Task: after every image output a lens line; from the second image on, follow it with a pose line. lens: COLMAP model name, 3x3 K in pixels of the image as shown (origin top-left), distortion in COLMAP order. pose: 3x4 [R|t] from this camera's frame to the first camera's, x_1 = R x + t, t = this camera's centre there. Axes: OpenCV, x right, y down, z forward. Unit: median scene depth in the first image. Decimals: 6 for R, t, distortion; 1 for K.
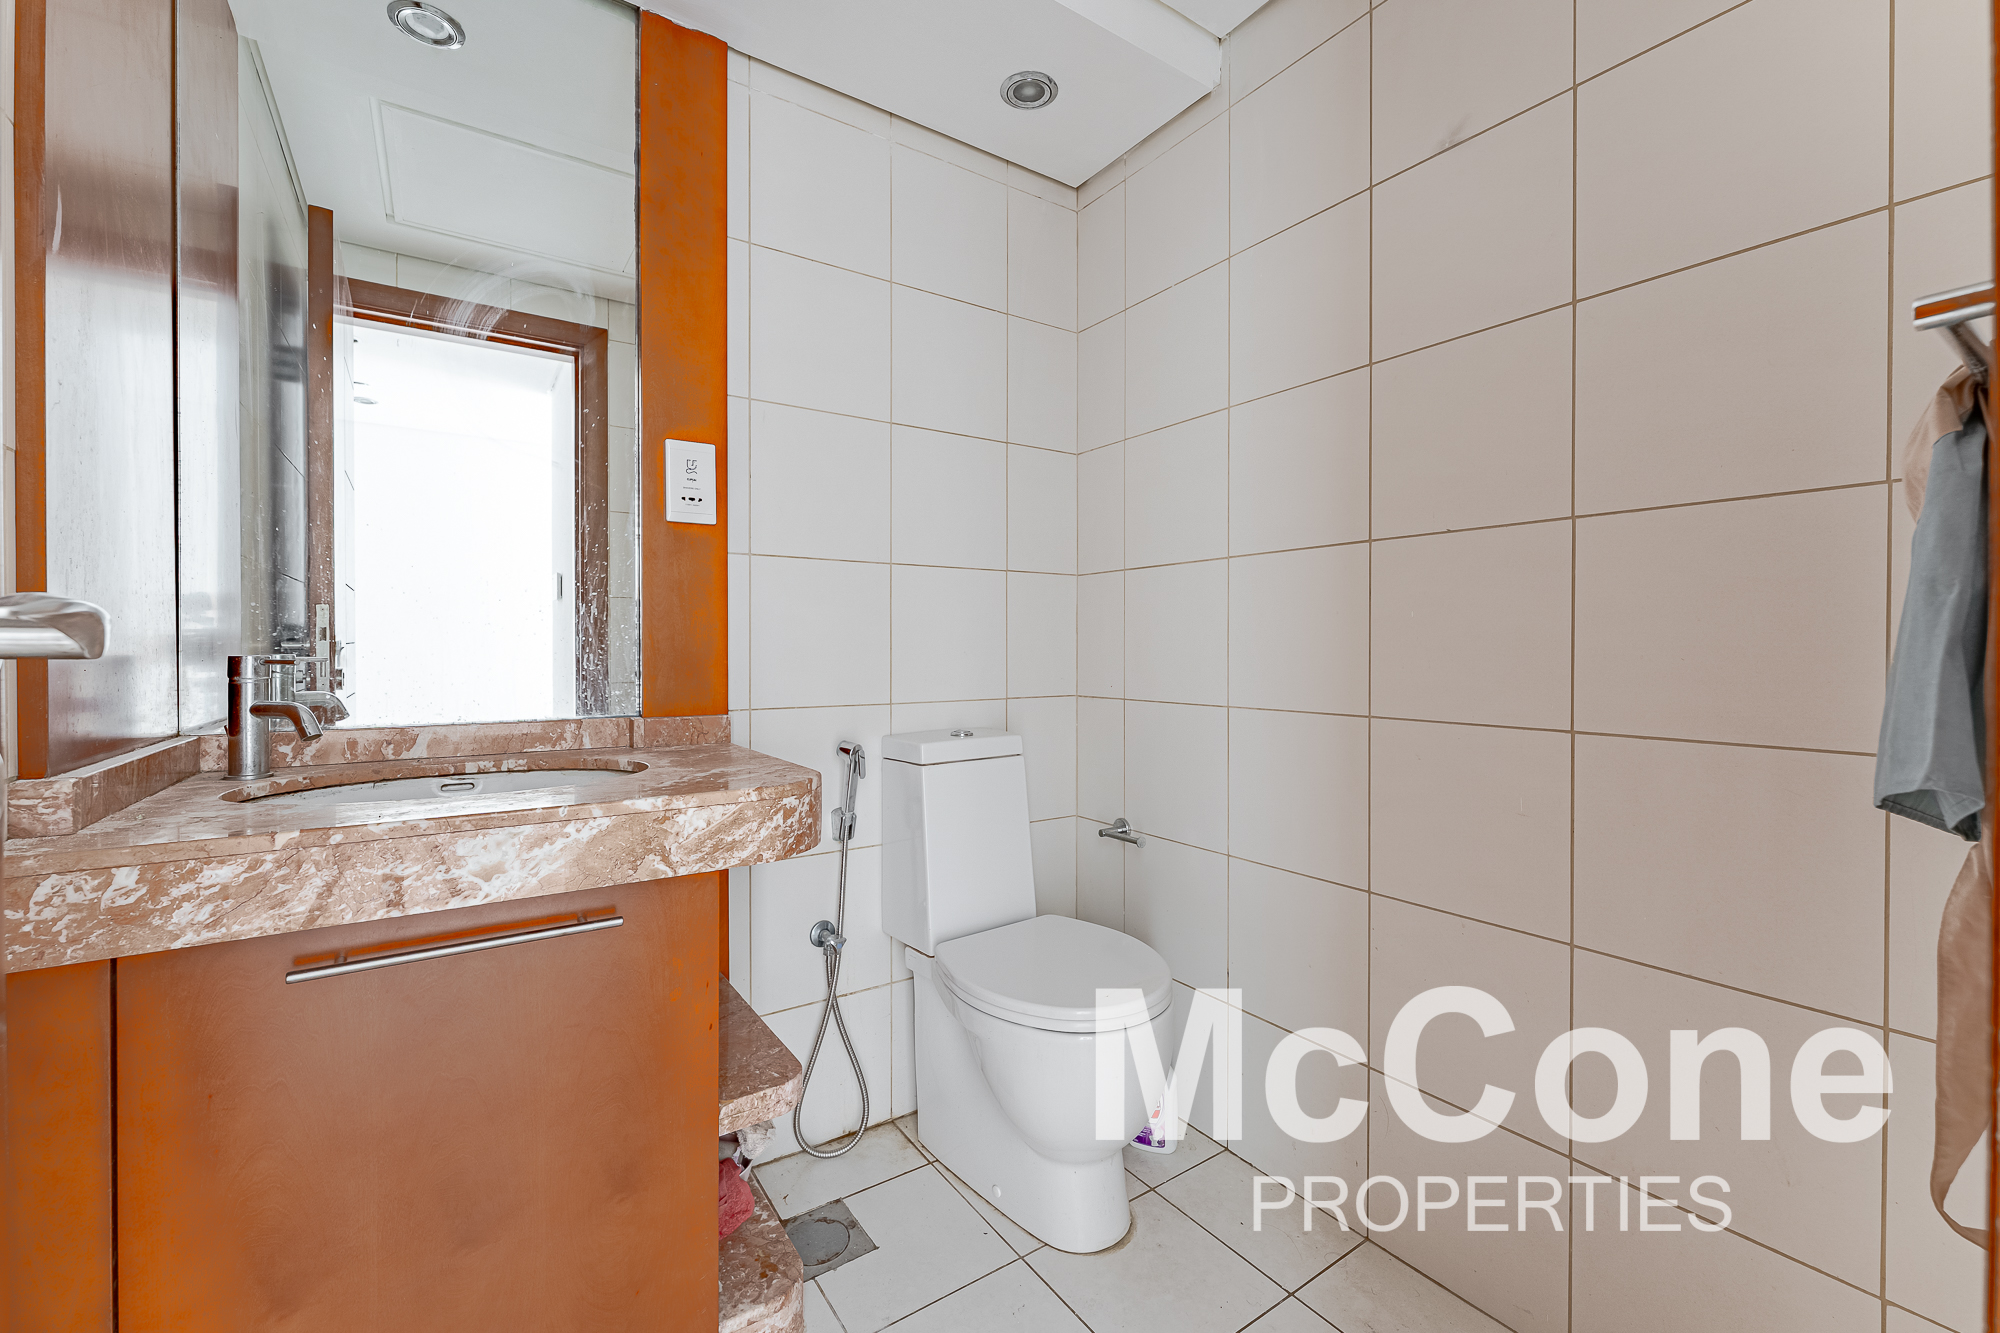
lens RADIAL K [[820.8, 0, 1011.1], [0, 820.8, 647.1], [0, 0, 1]] dist [-0.017404, -0.000220]
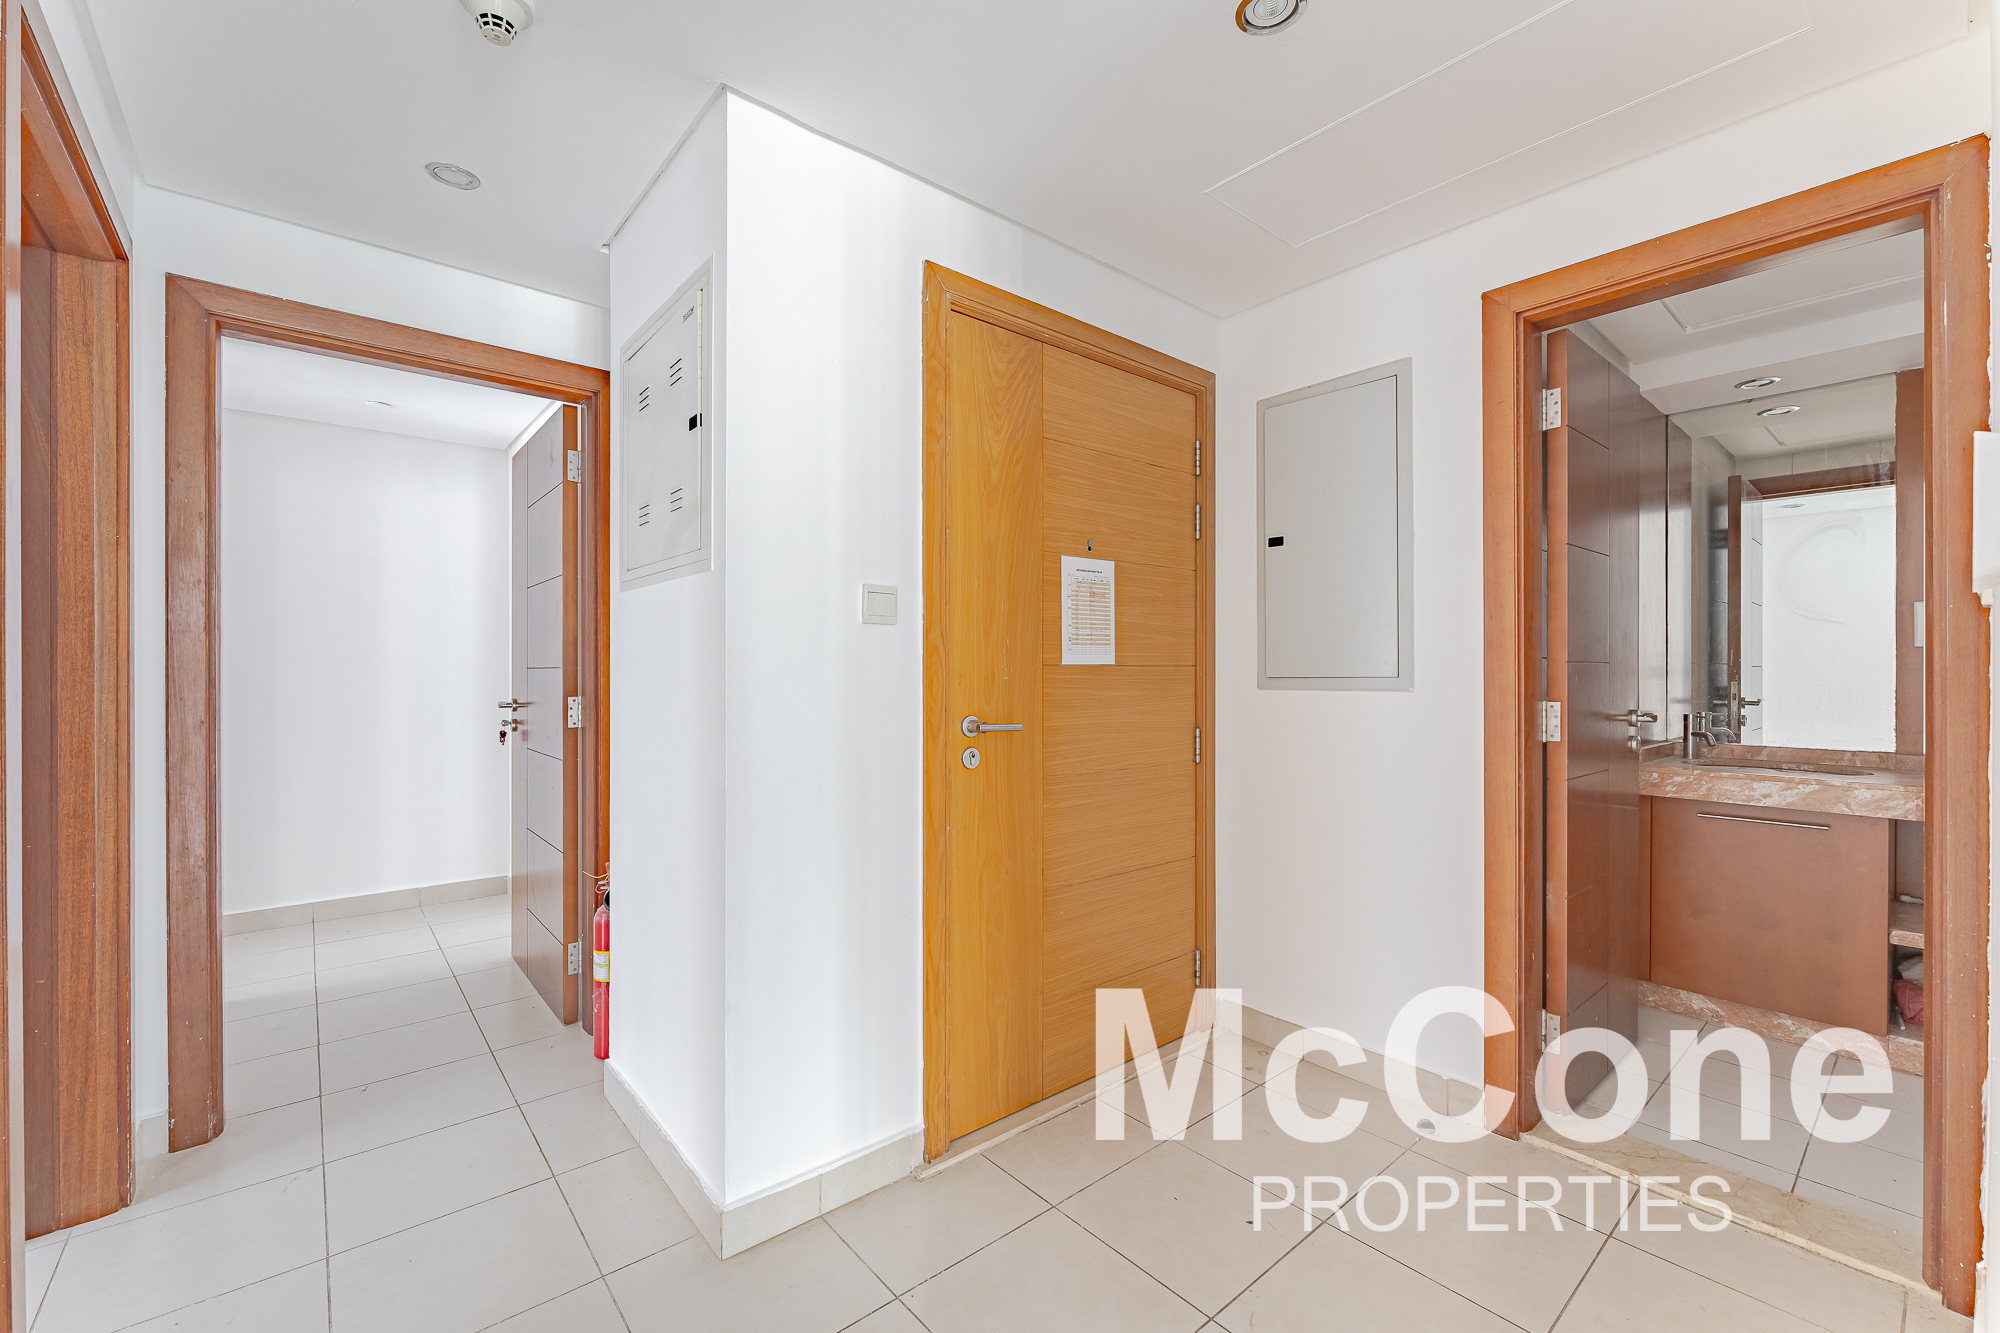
lens RADIAL K [[817.7, 0, 1007.2], [0, 817.7, 671.2], [0, 0, 1]] dist [-0.000958, 0.000065]
pose [[0.098352, 0.000431, -0.995152, 1.569664], [0.002491, 0.999997, 0.000679, -0.140700], [0.995149, -0.002546, 0.098350, -1.561984]]
